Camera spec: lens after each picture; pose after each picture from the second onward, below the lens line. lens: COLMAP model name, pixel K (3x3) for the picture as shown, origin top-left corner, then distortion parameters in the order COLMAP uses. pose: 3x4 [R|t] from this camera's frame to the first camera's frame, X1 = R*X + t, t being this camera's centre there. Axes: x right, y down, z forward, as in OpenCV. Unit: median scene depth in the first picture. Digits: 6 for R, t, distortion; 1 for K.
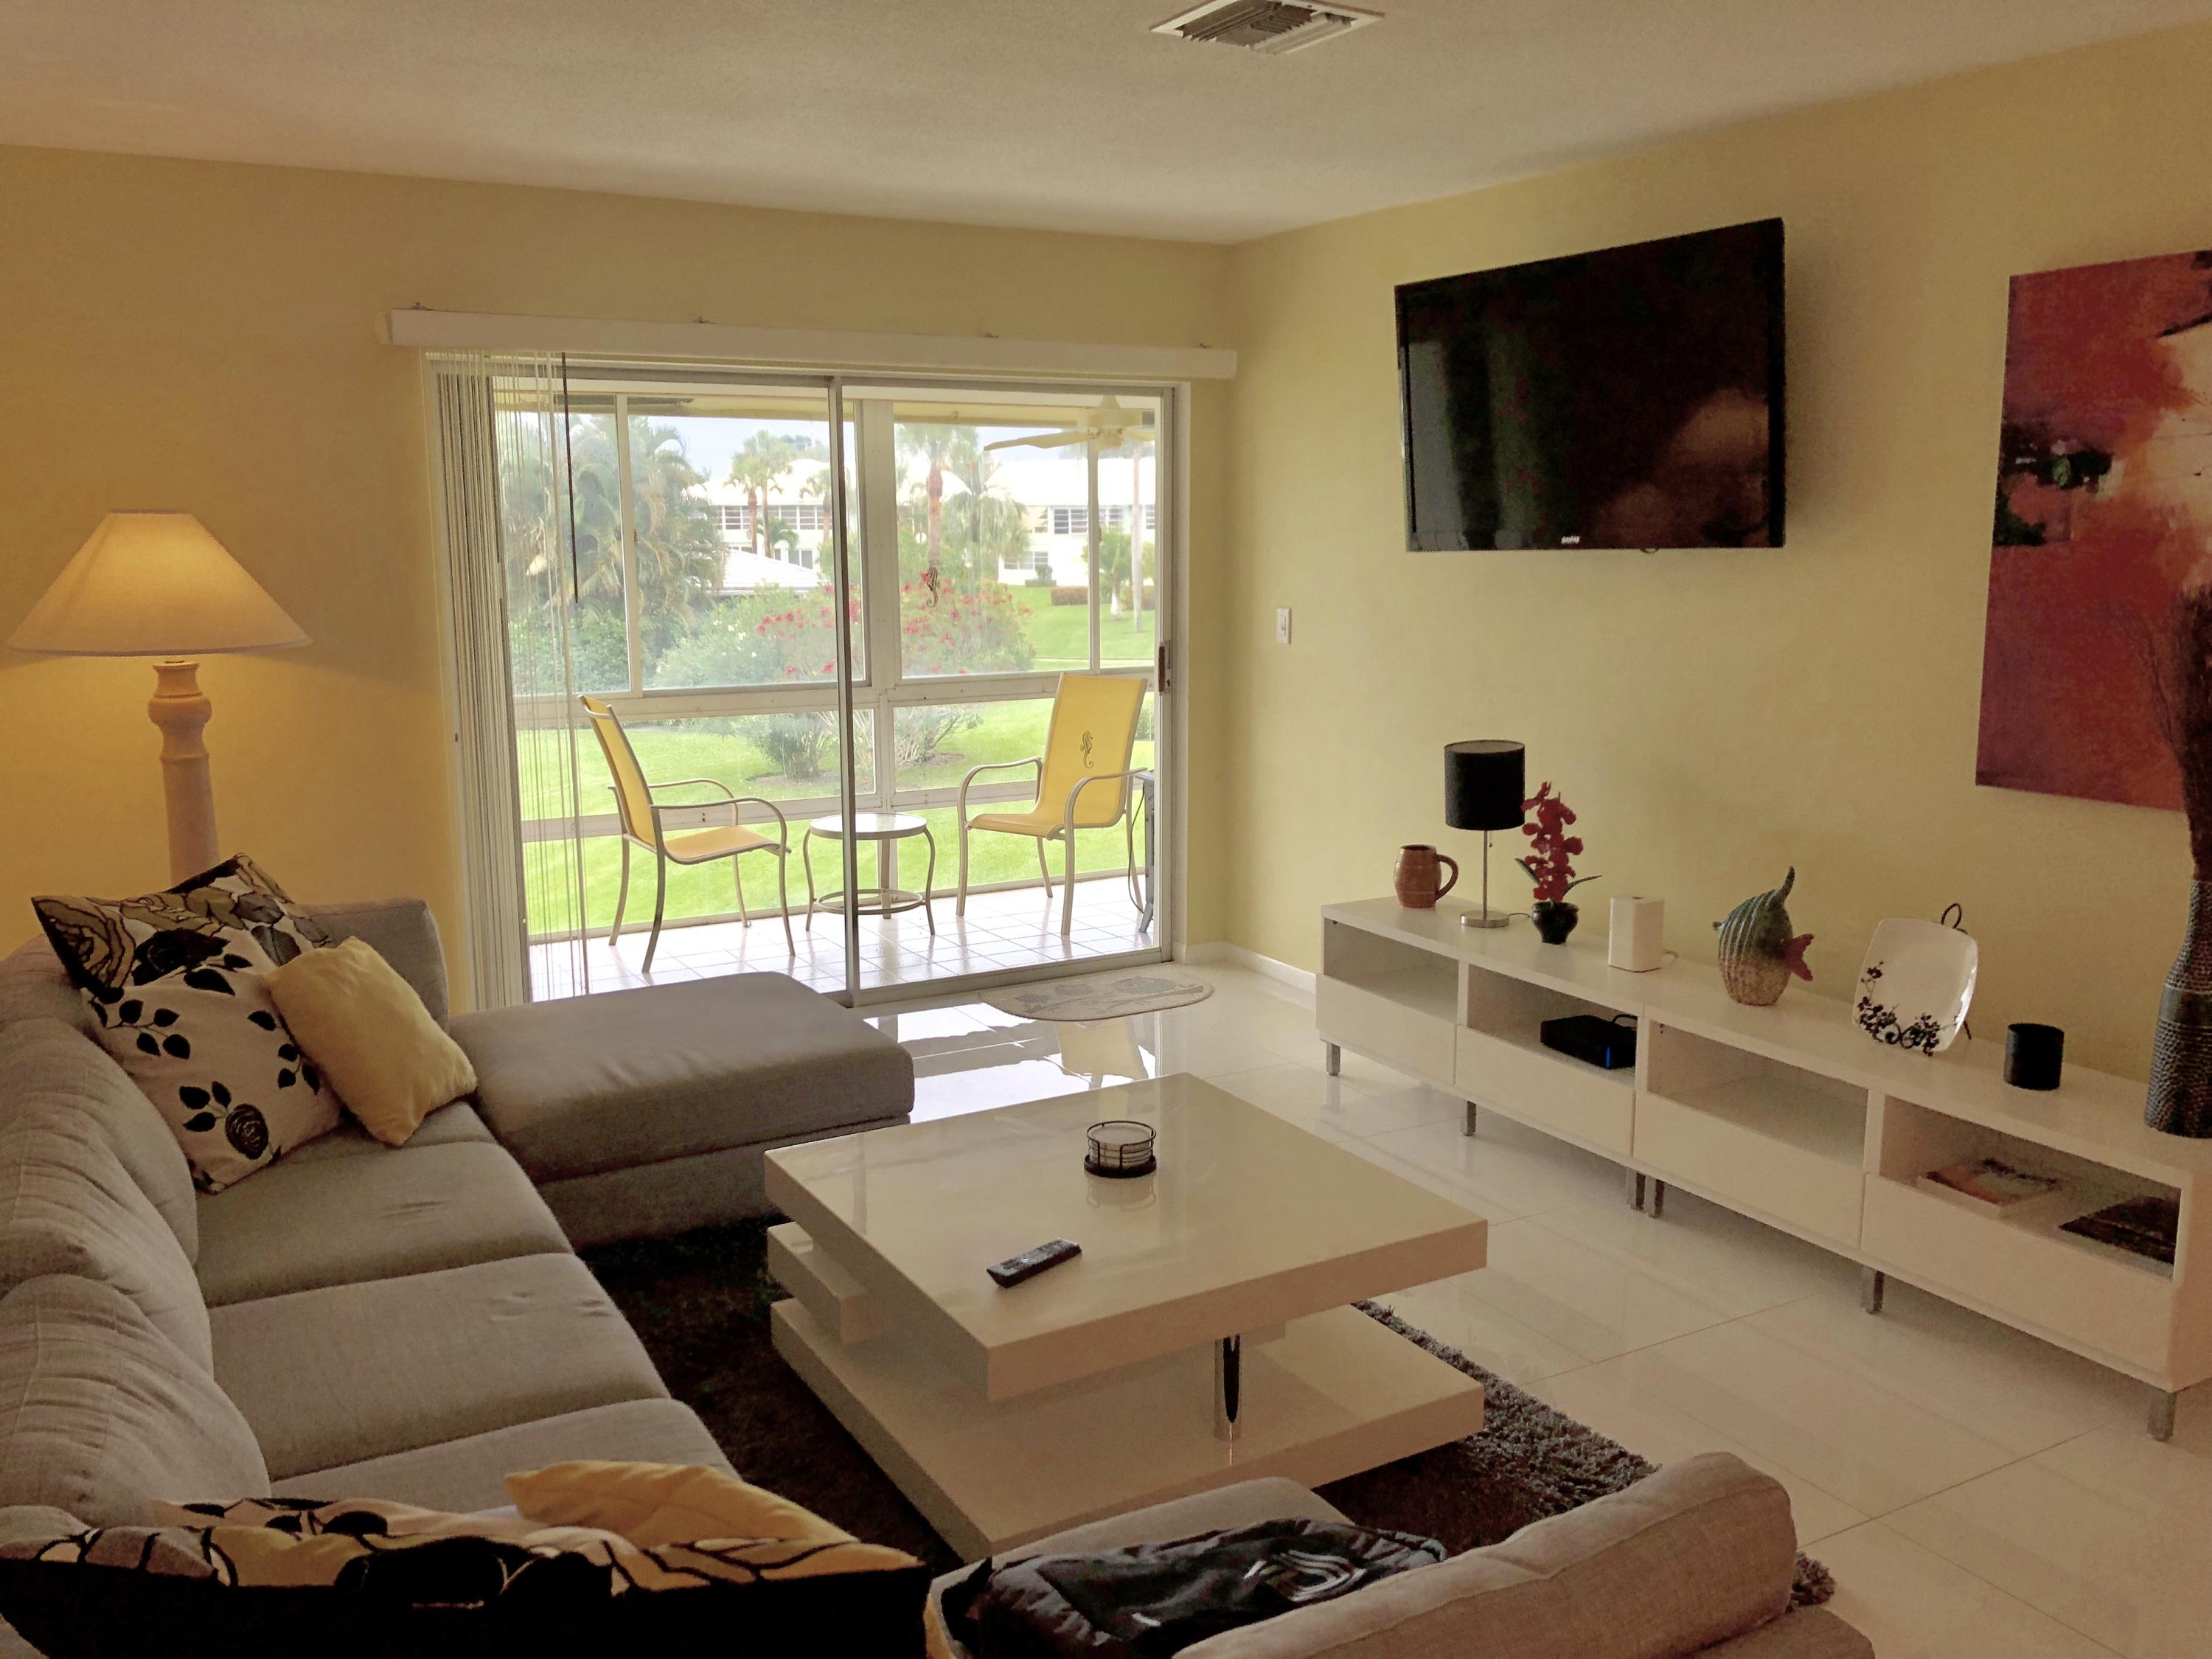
lens RADIAL K [[1822.5, 0, 1106.0], [0, 1822.5, 829.5], [0, 0, 1]] dist [0.015137, 0.089357]
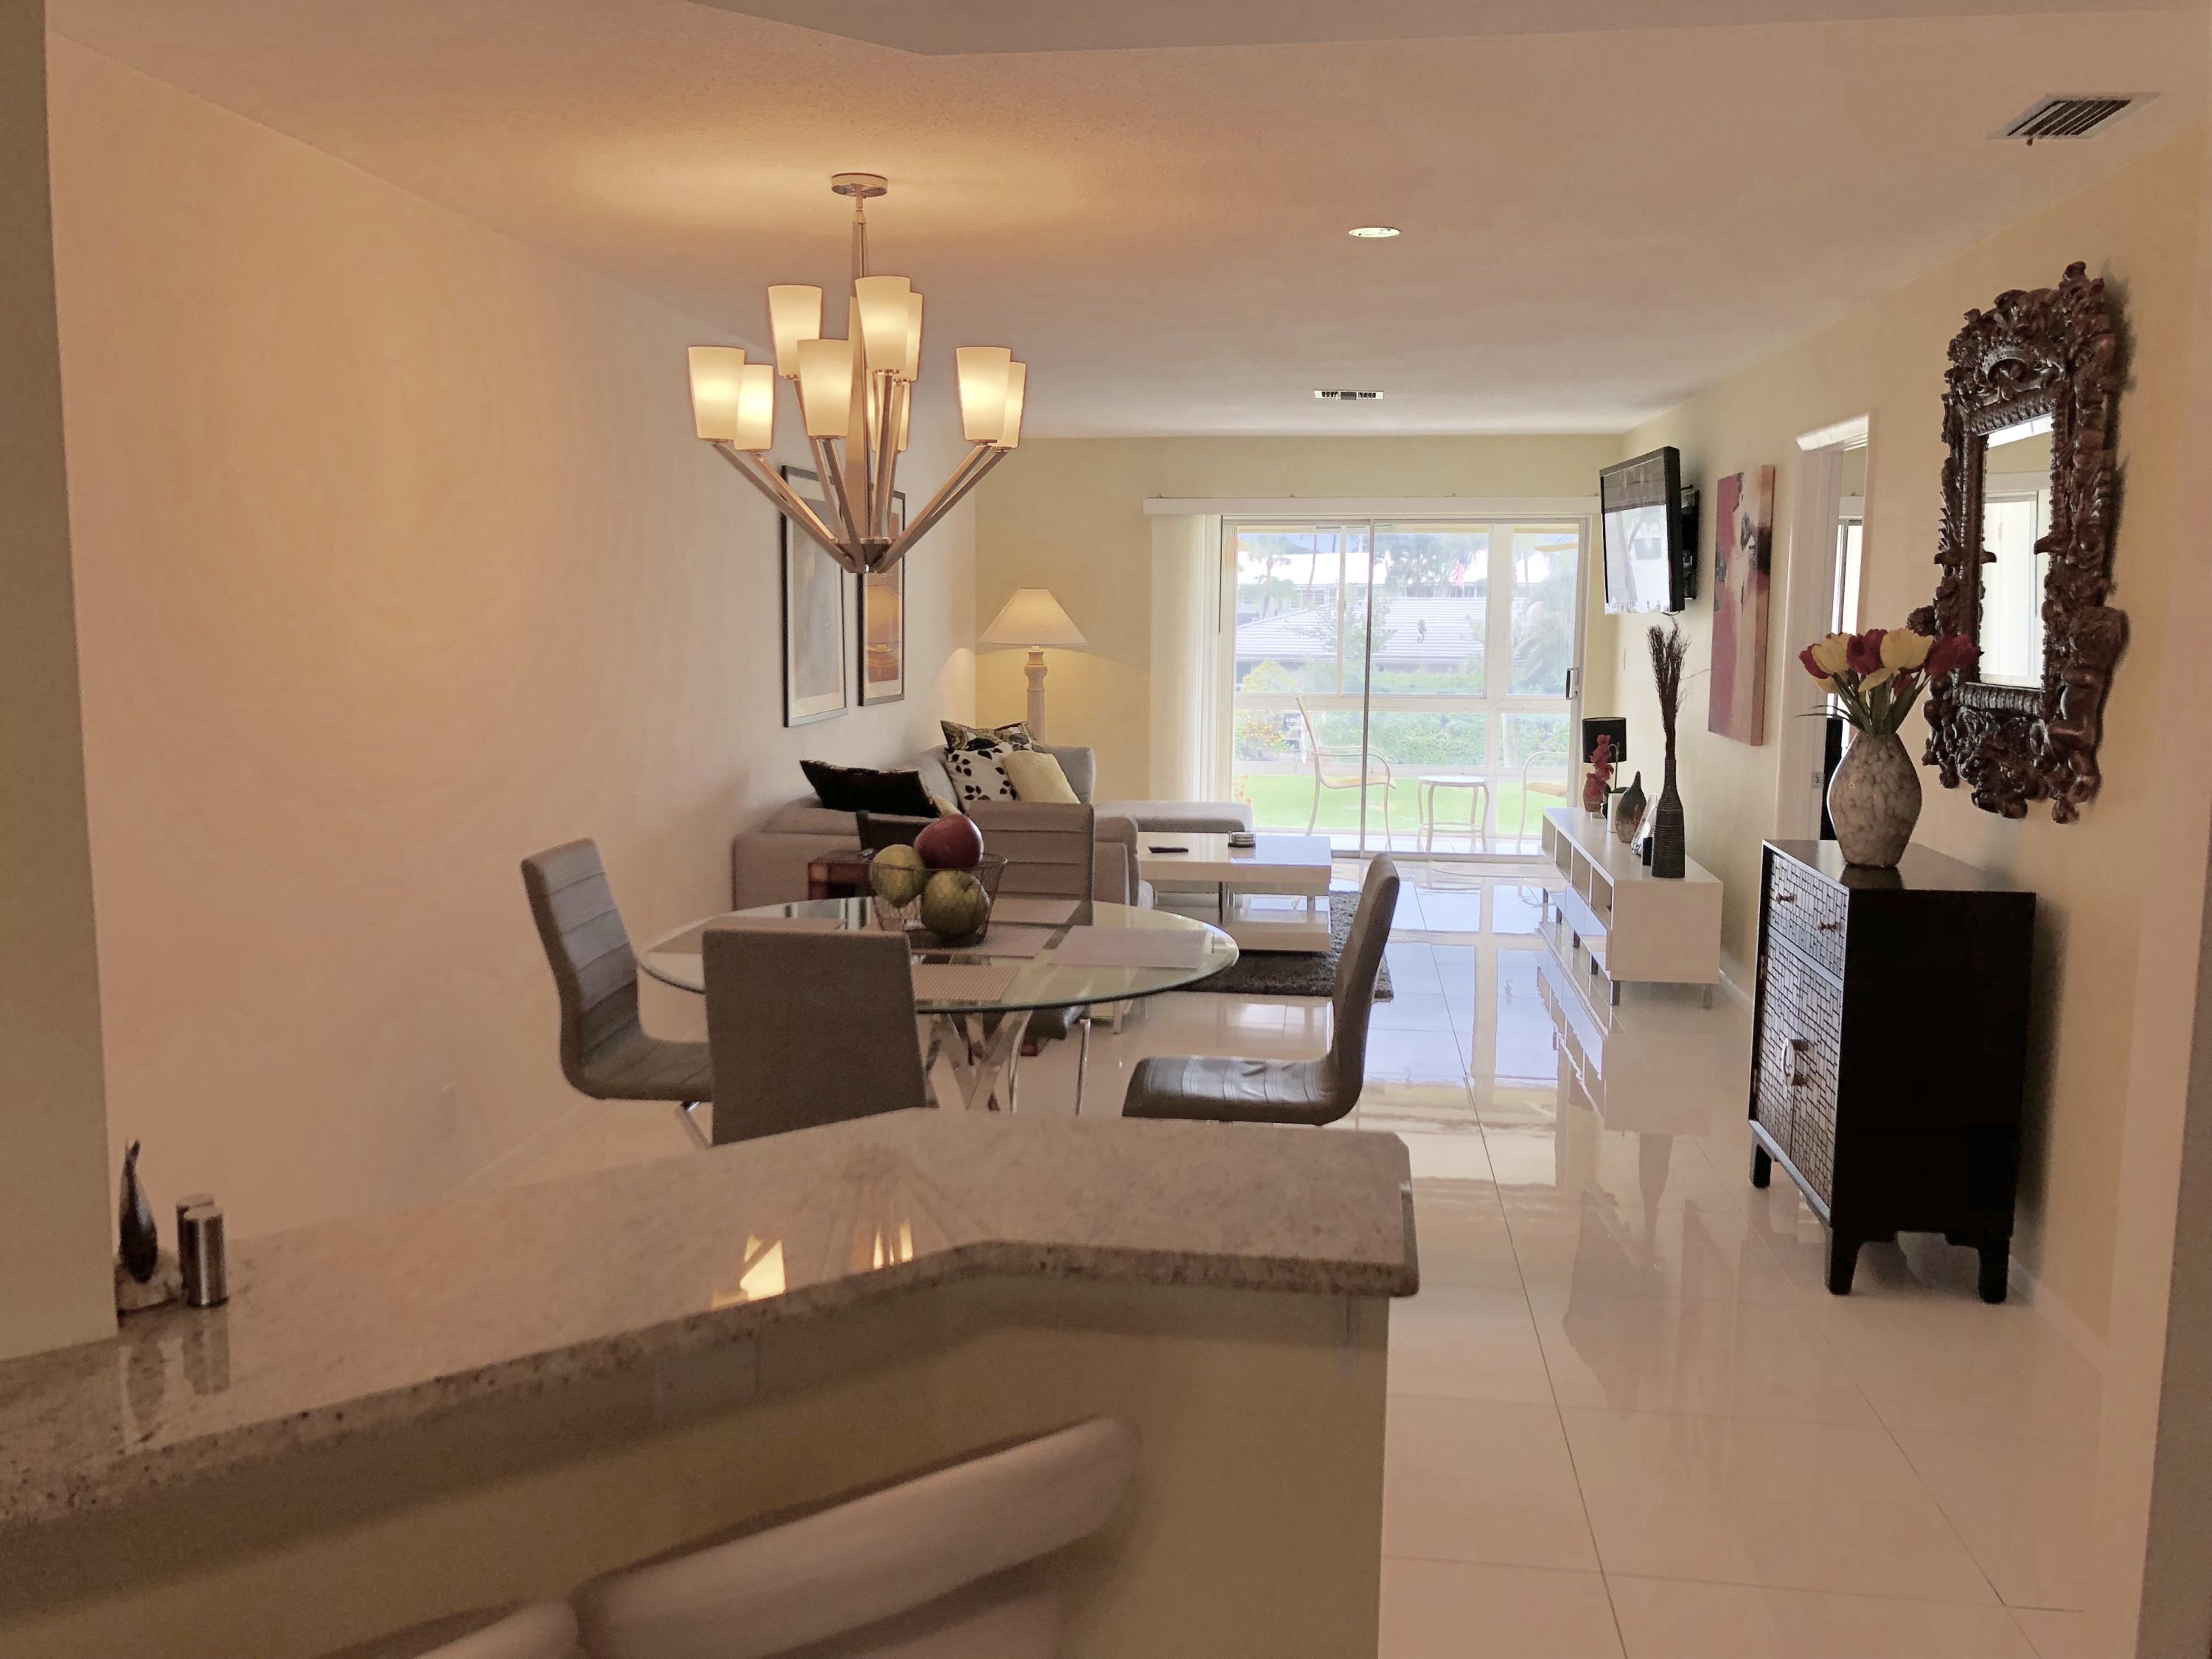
lens RADIAL K [[1822.5, 0, 1106.0], [0, 1822.5, 829.5], [0, 0, 1]] dist [0.015137, 0.089357]
pose [[0.805280, 0.087819, -0.586354, 0.098663], [-0.111916, 0.993706, -0.004873, 0.014328], [0.582236, 0.069547, 0.810040, -0.086307]]
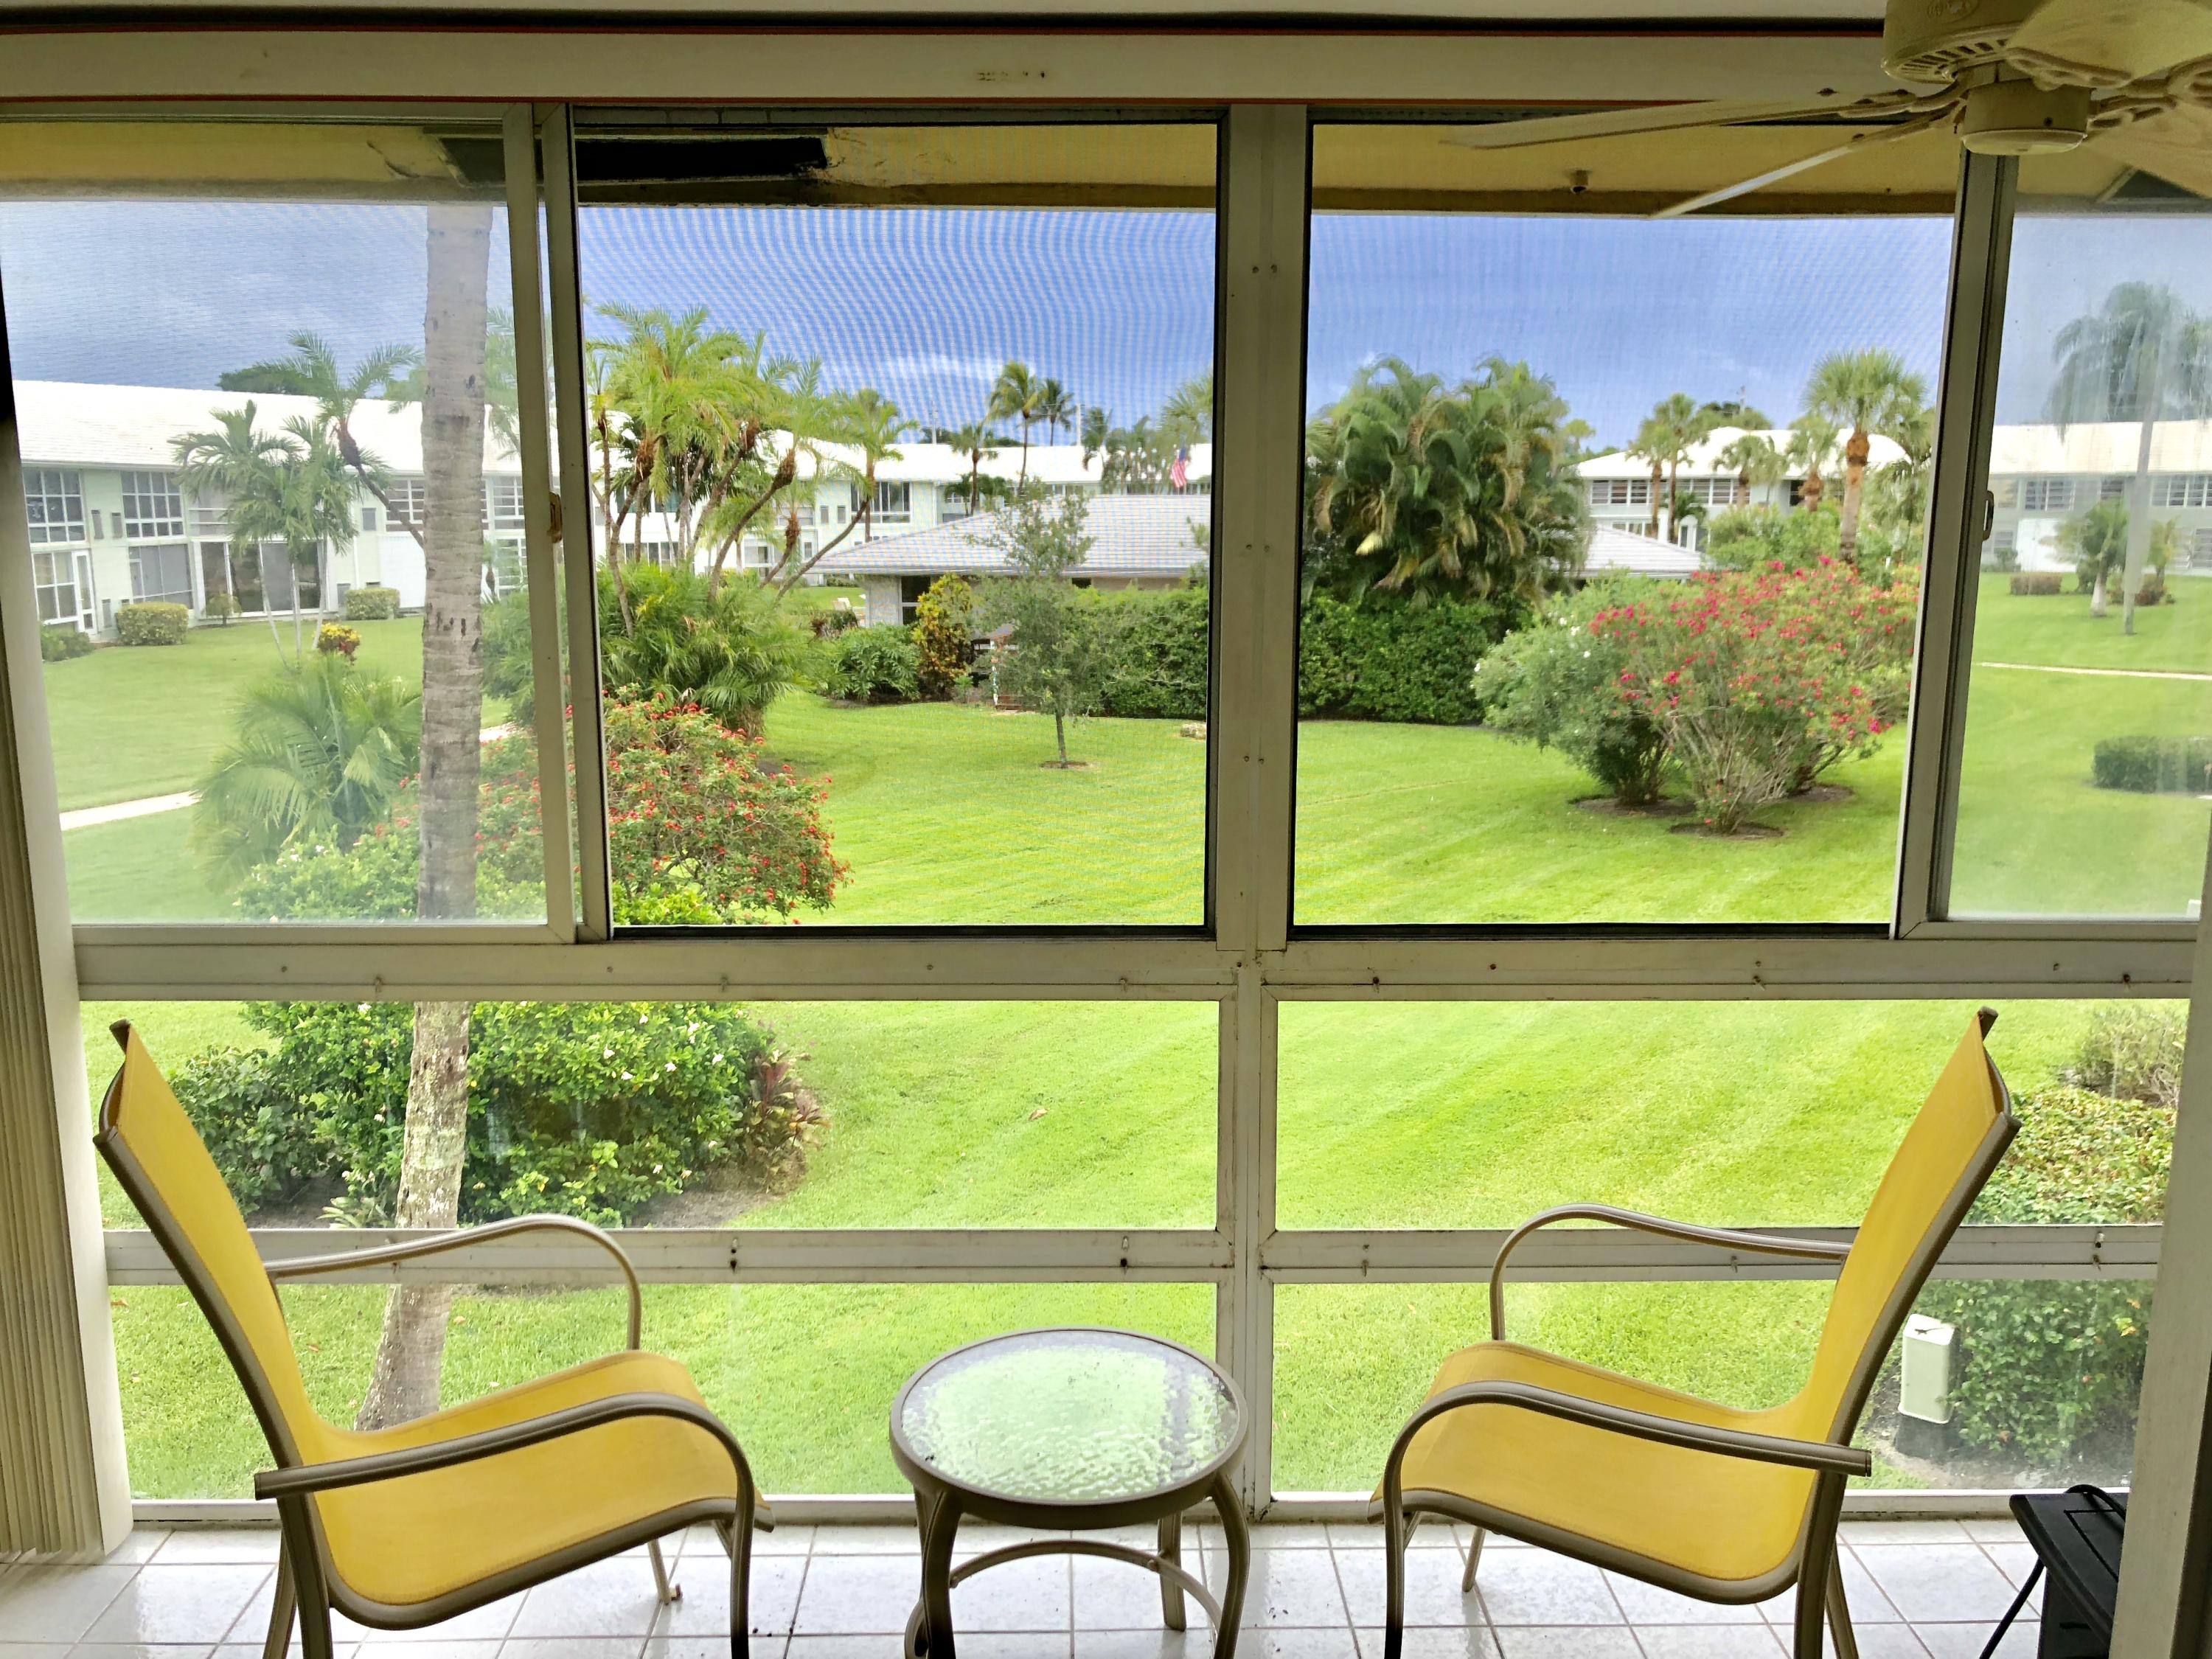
lens RADIAL K [[1822.5, 0, 1106.0], [0, 1822.5, 829.5], [0, 0, 1]] dist [0.015137, 0.089357]
pose [[0.883942, 0.092961, -0.458263, 0.002074], [-0.086602, 0.995631, 0.034922, -0.020536], [0.459507, 0.008817, 0.888130, 0.120912]]
